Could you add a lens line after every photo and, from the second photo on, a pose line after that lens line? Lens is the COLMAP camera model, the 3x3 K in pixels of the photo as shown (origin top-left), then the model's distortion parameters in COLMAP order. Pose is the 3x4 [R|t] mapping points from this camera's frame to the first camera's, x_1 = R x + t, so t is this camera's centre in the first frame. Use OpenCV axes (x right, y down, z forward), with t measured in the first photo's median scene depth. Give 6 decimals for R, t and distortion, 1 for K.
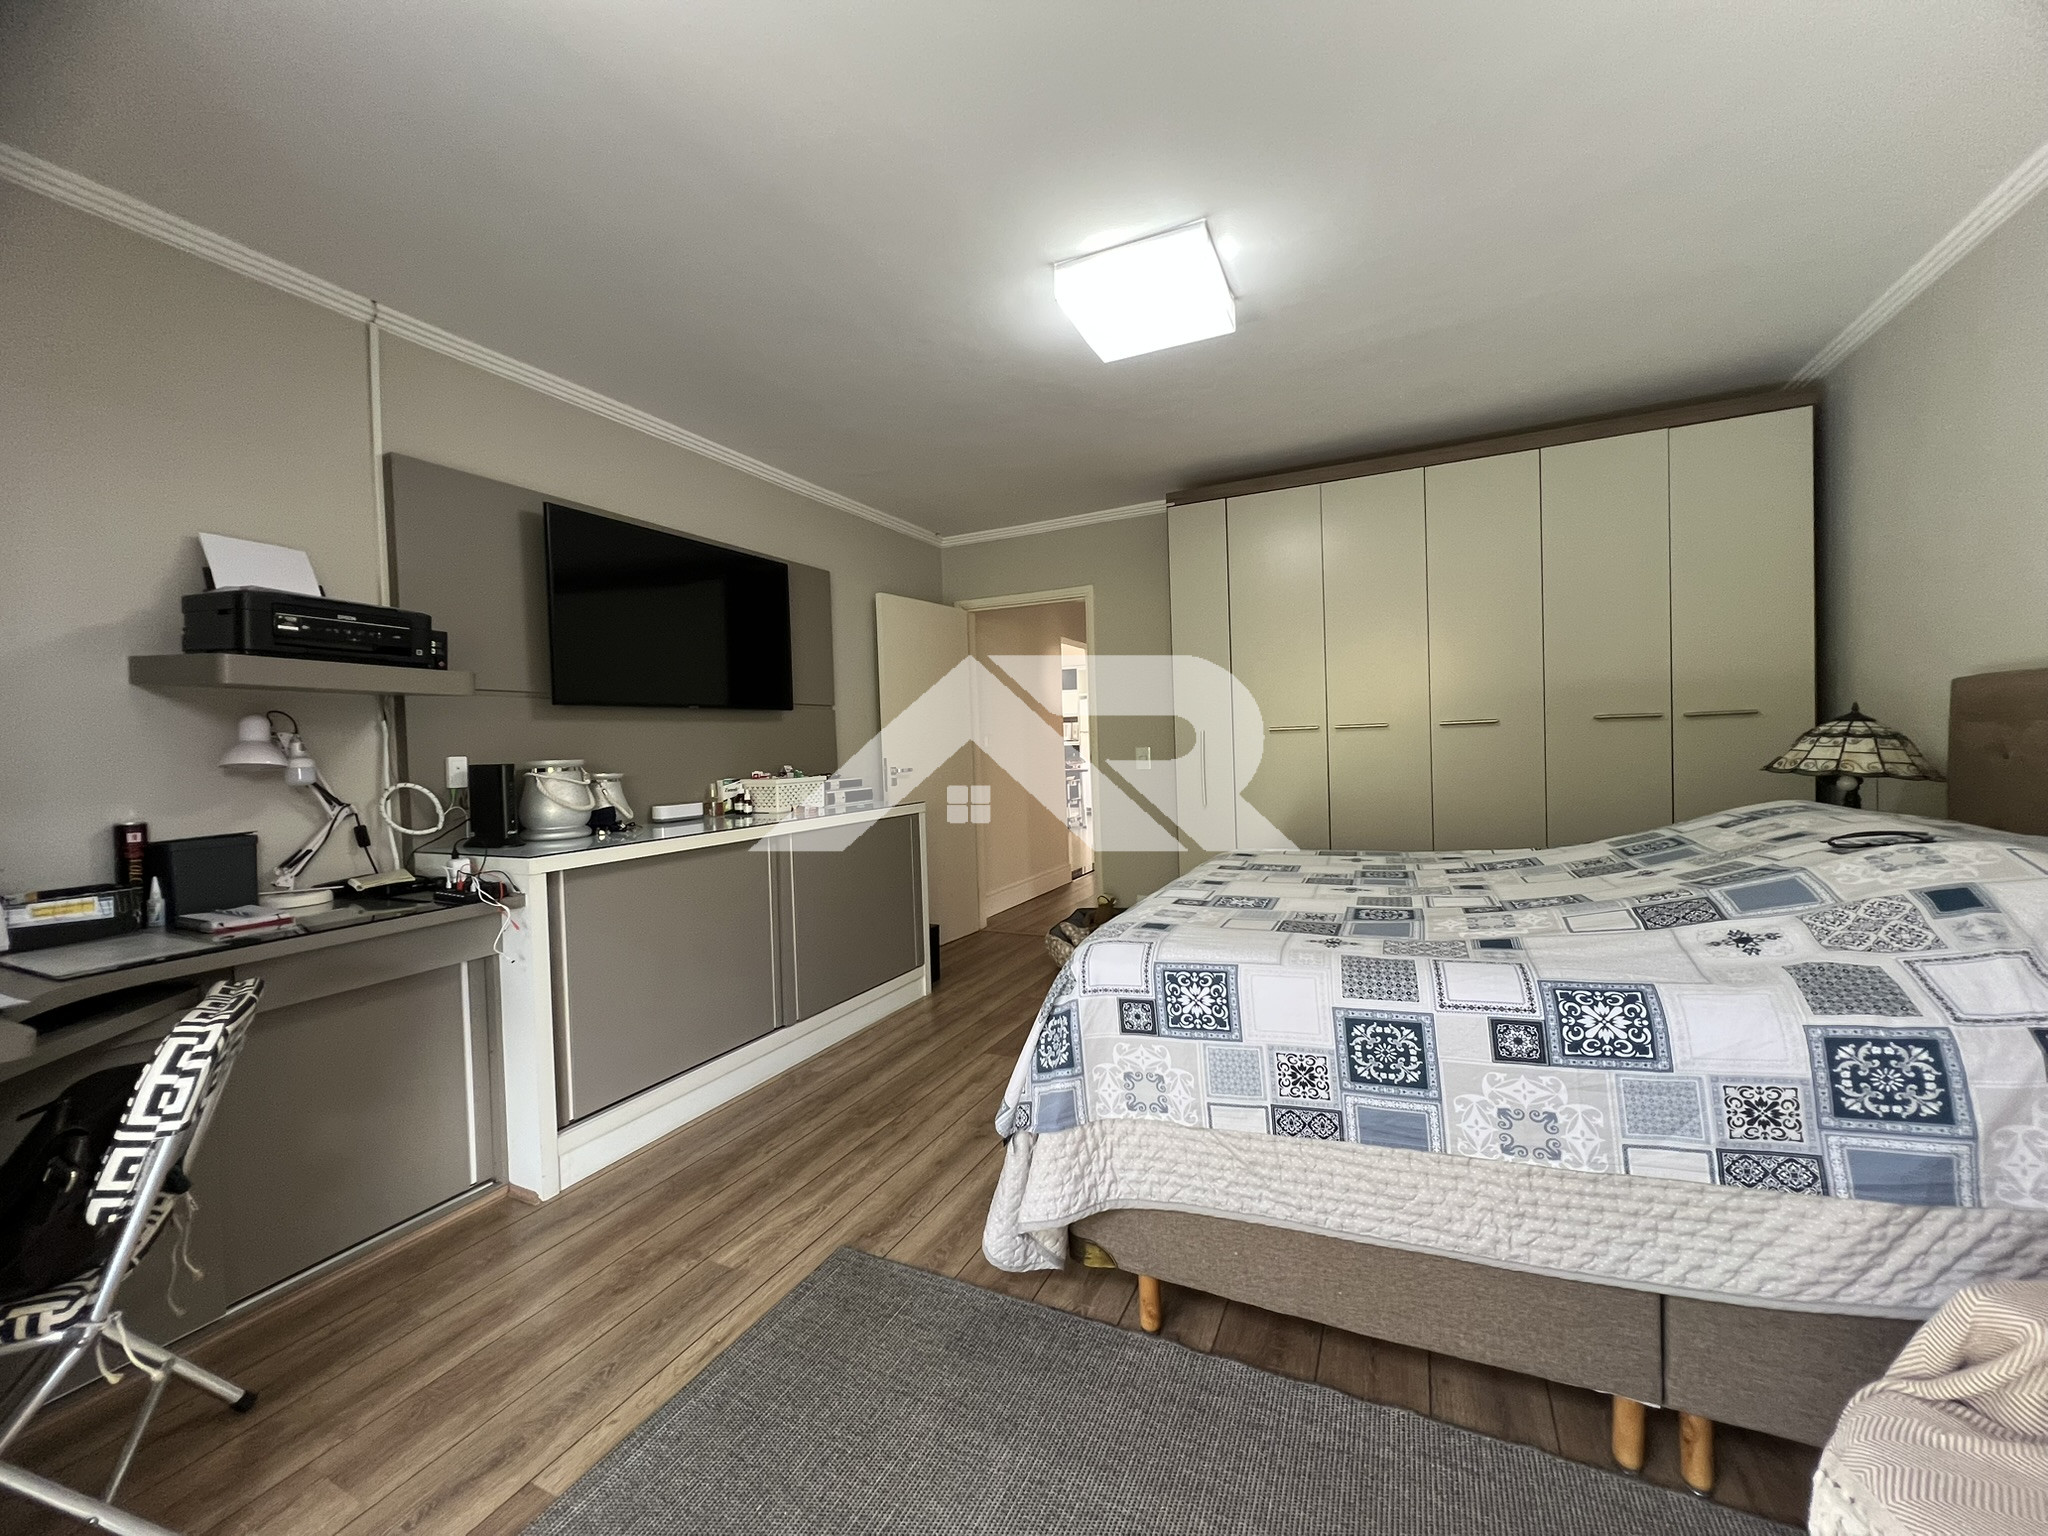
lens RADIAL K [[831.0, 0, 1026.8], [0, 831.0, 764.8], [0, 0, 1]] dist [0.002099, -0.000240]
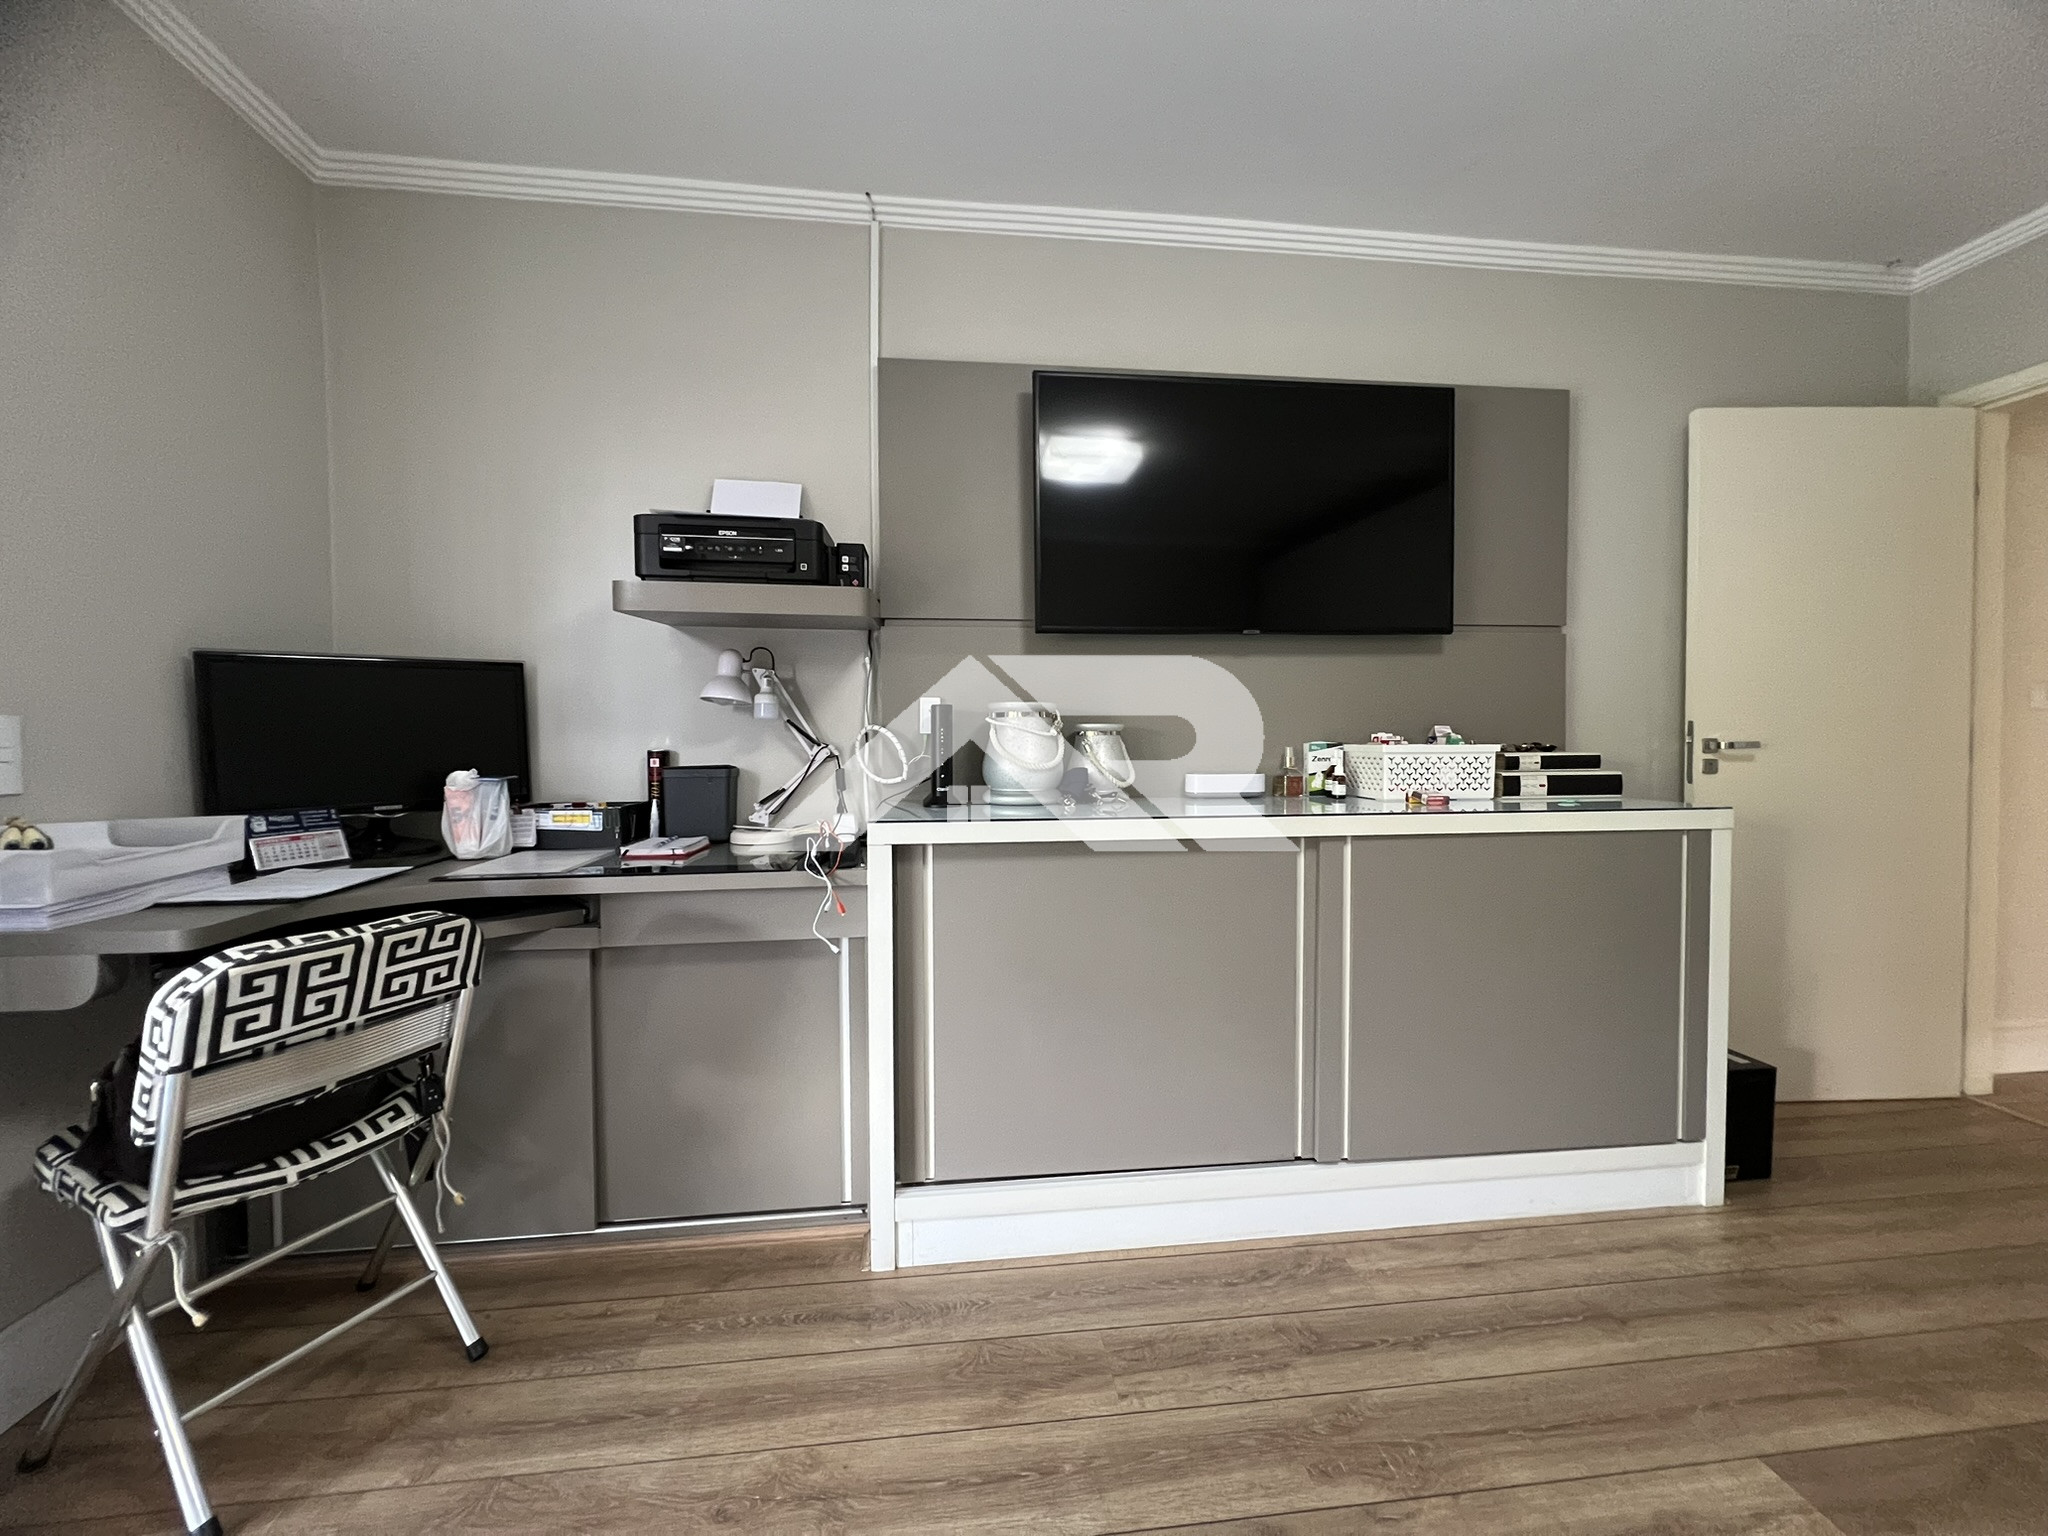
lens RADIAL K [[831.0, 0, 1020.5], [0, 831.0, 760.1], [0, 0, 1]] dist [0.002099, -0.000240]
pose [[0.530533, 0.052202, -0.846055, 0.078654], [-0.033078, 0.998617, 0.040872, 0.013501], [0.847018, 0.006302, 0.531526, 0.488203]]
